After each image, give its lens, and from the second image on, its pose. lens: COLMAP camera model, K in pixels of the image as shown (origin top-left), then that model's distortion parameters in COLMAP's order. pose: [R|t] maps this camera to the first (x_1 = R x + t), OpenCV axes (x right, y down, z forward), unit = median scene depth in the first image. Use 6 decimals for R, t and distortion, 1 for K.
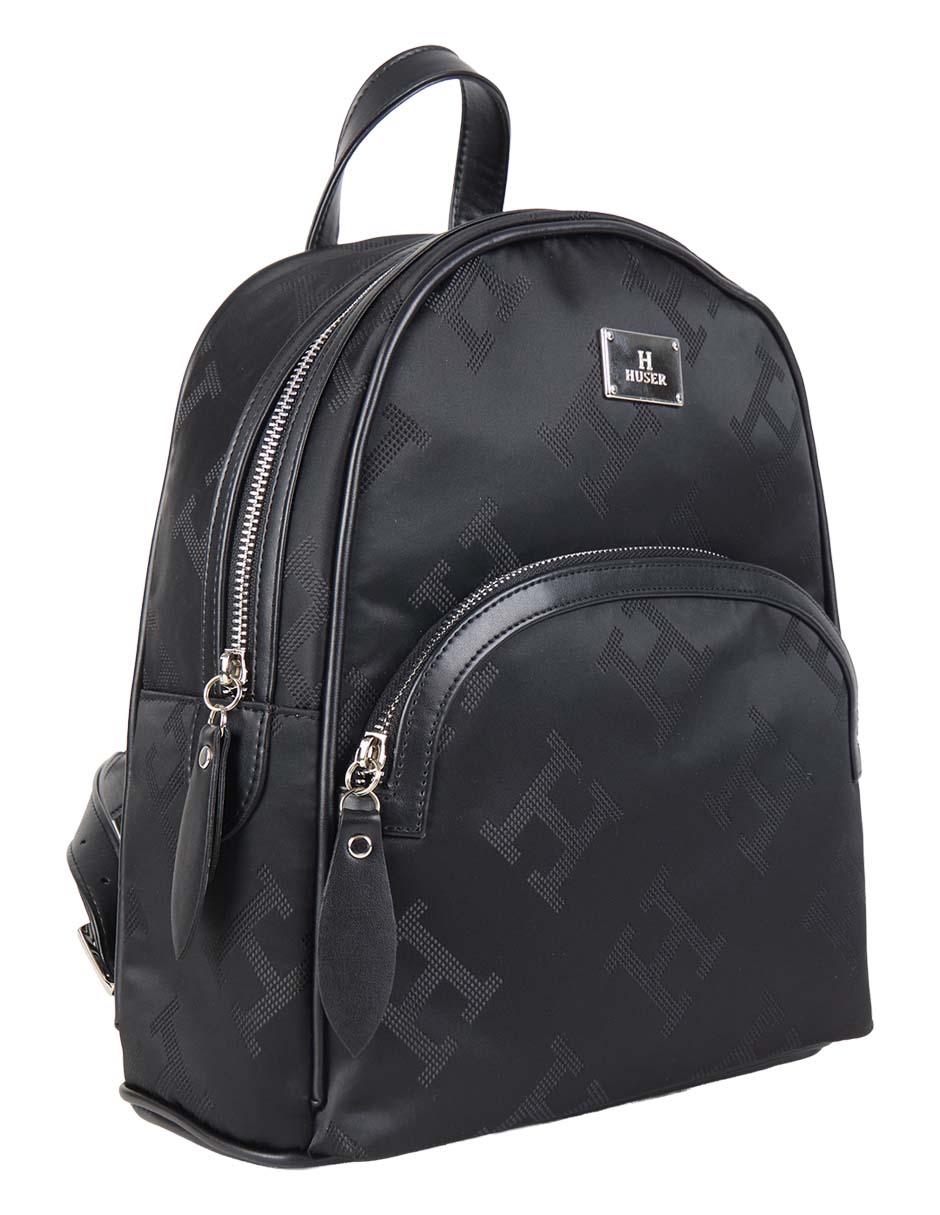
lens RADIAL K [[2116.8, 0, 470.0], [0, 2116.8, 607.5], [0, 0, 1]] dist [-0.010597, -0.082898]
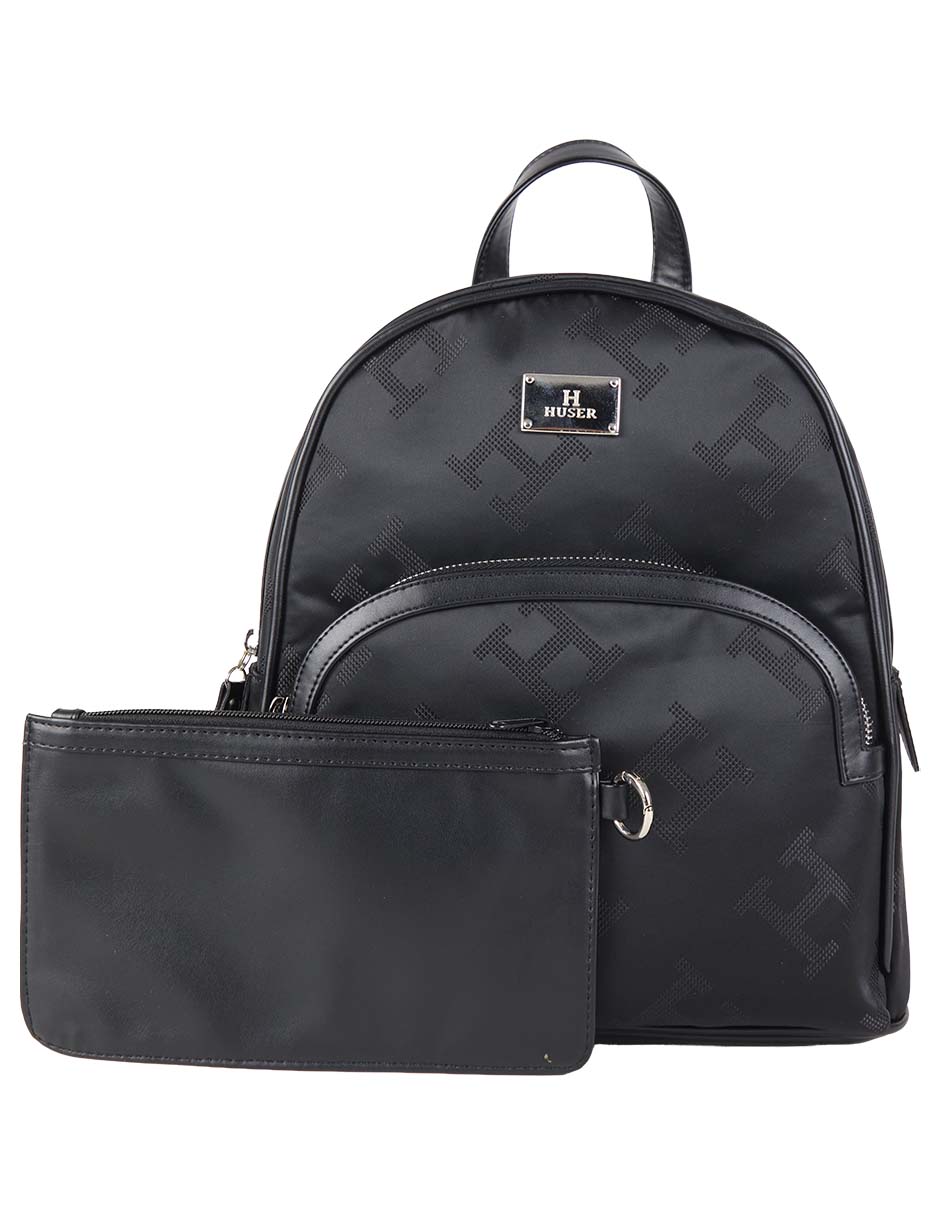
lens RADIAL K [[2140.1, 0, 471.0], [0, 2140.1, 510.0], [0, 0, 1]] dist [-0.032288, -0.086924]
pose [[0.691460, 0.004340, -0.722402, 0.915345], [-0.032386, 0.999163, -0.024995, -0.023904], [0.721689, 0.040679, 0.691021, 0.147111]]
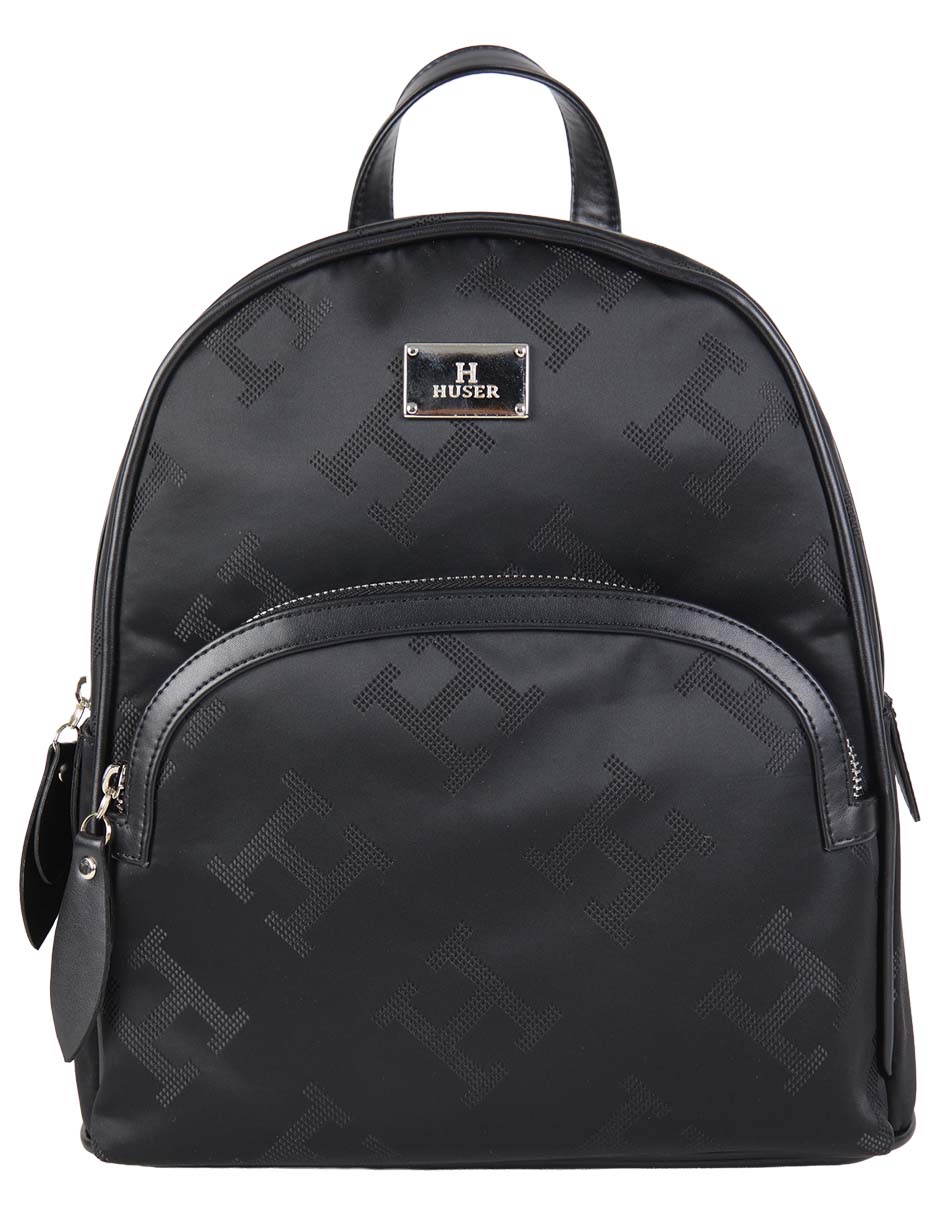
lens RADIAL K [[2116.8, 0, 470.0], [0, 2116.8, 607.5], [0, 0, 1]] dist [-0.010597, -0.082898]
pose [[0.701174, 0.023343, -0.712608, 0.752210], [0.006349, 0.999220, 0.038978, -0.051789], [0.712962, -0.031855, 0.700479, 0.362038]]
